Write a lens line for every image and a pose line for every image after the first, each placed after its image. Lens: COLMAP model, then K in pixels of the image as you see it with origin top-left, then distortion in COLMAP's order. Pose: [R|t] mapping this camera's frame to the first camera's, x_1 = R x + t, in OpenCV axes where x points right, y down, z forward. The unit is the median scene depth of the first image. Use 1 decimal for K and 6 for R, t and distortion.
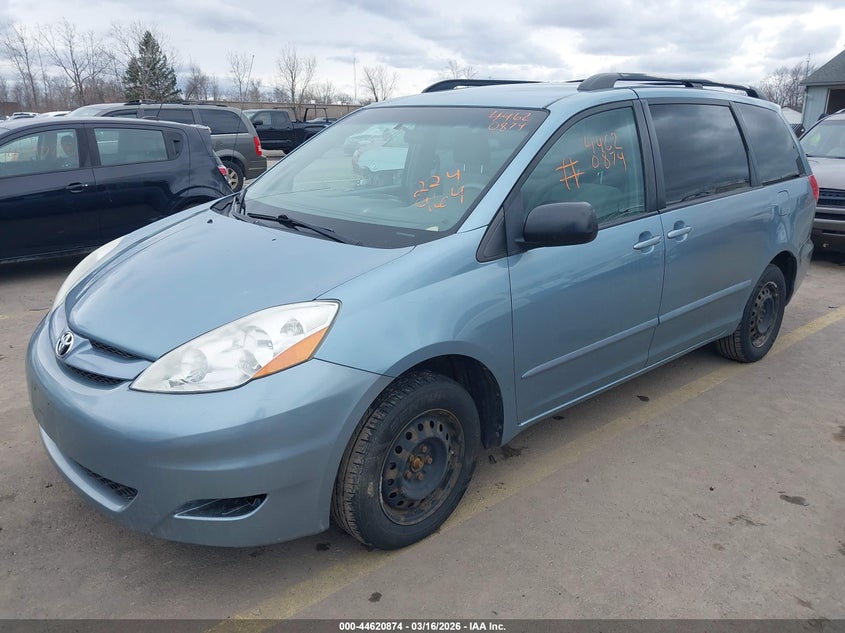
lens RADIAL K [[609.3, 0, 422.5], [0, 609.3, 316.5], [0, 0, 1]] dist [-0.011059, -0.006142]
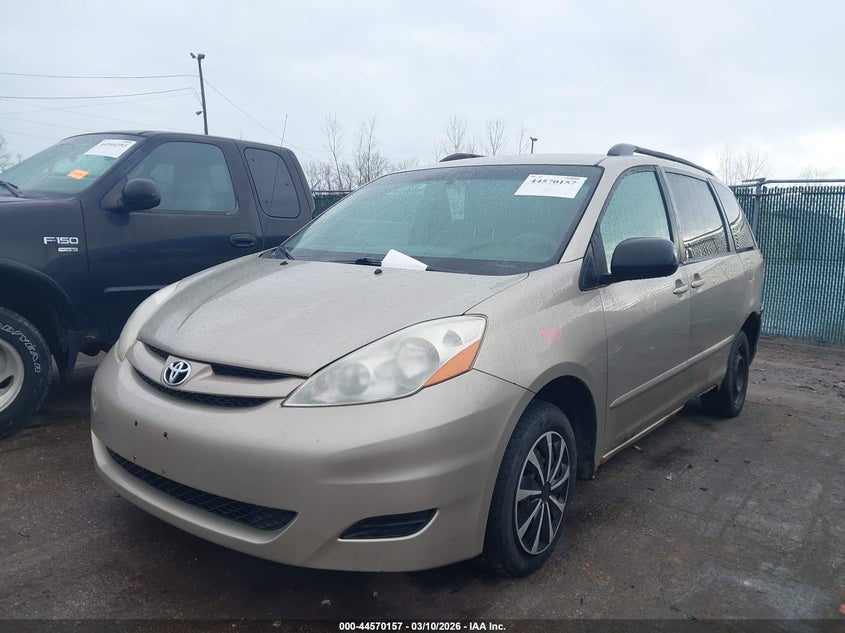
lens RADIAL K [[609.3, 0, 422.5], [0, 609.3, 316.5], [0, 0, 1]] dist [-0.011059, -0.006142]
pose [[0.989486, -0.006296, 0.144492, -0.356753], [0.029148, 0.987234, -0.156585, 0.120933], [-0.141662, 0.159151, 0.977038, 0.012049]]
